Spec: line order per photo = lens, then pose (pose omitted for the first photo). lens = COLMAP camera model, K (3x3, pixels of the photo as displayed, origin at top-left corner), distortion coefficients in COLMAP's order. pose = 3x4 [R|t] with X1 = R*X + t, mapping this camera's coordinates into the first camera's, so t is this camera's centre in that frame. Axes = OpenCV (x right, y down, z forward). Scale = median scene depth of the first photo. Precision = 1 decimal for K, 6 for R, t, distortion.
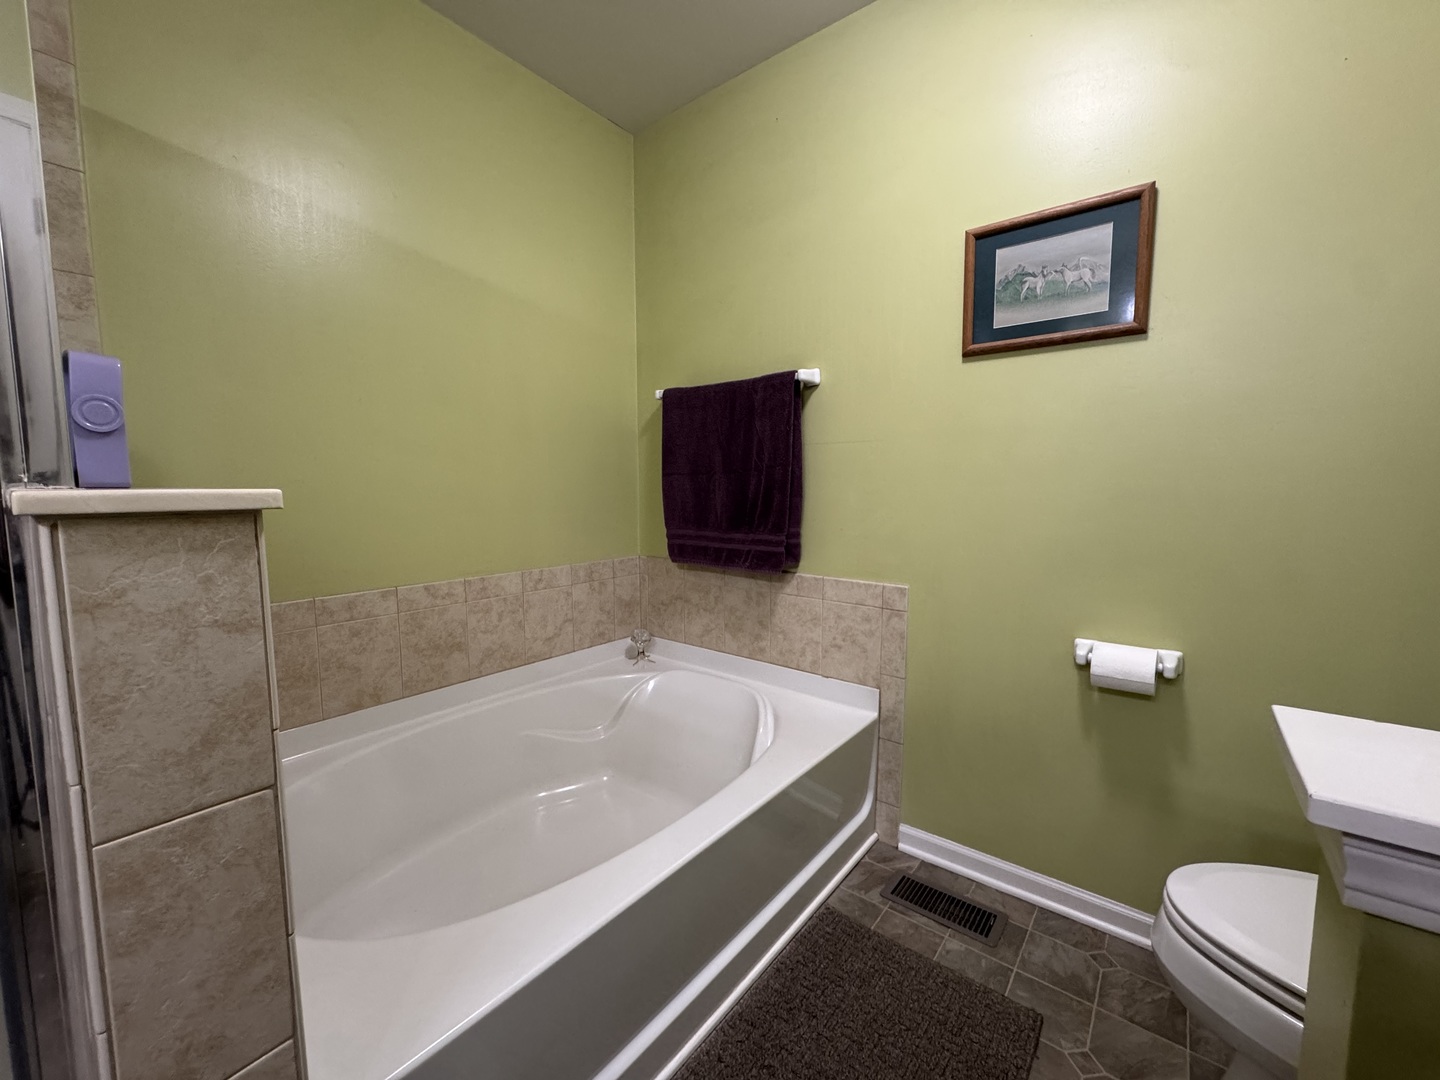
lens RADIAL K [[577.7, 0, 720.0], [0, 577.7, 540.0], [0, 0, 1]] dist [-0.001616, -0.000025]
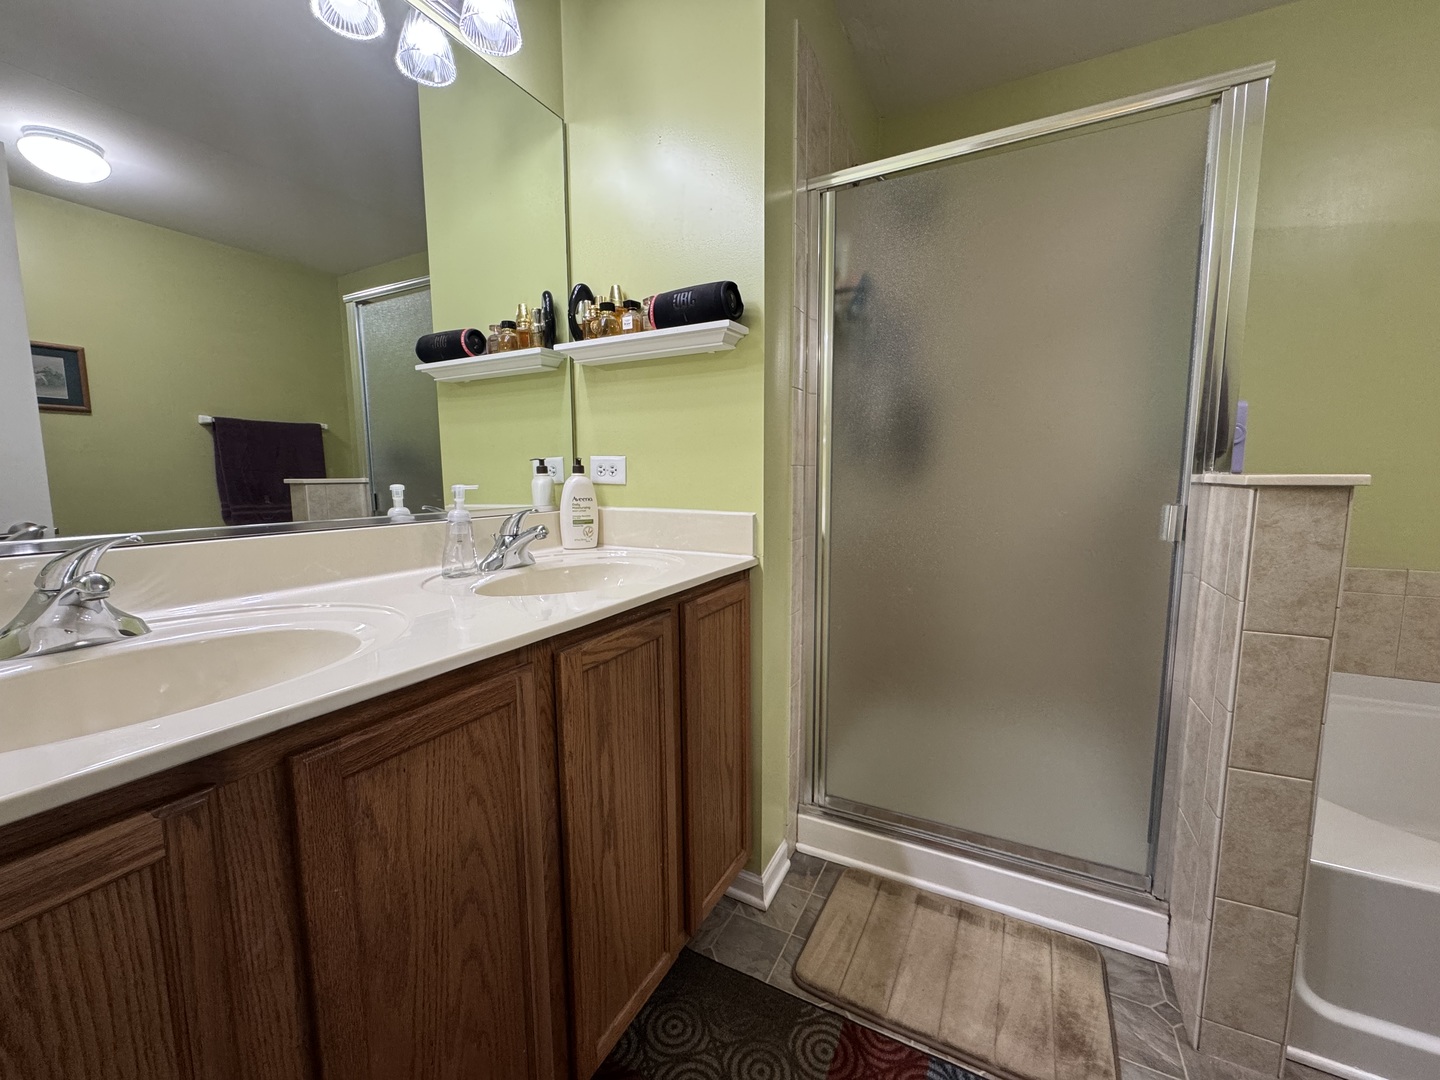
lens RADIAL K [[577.7, 0, 720.0], [0, 577.7, 540.0], [0, 0, 1]] dist [-0.001616, -0.000025]
pose [[0.200922, 0.116725, -0.972628, 0.618125], [-0.088158, 0.991002, 0.100718, 0.115340], [0.975632, 0.065508, 0.209404, -1.384020]]
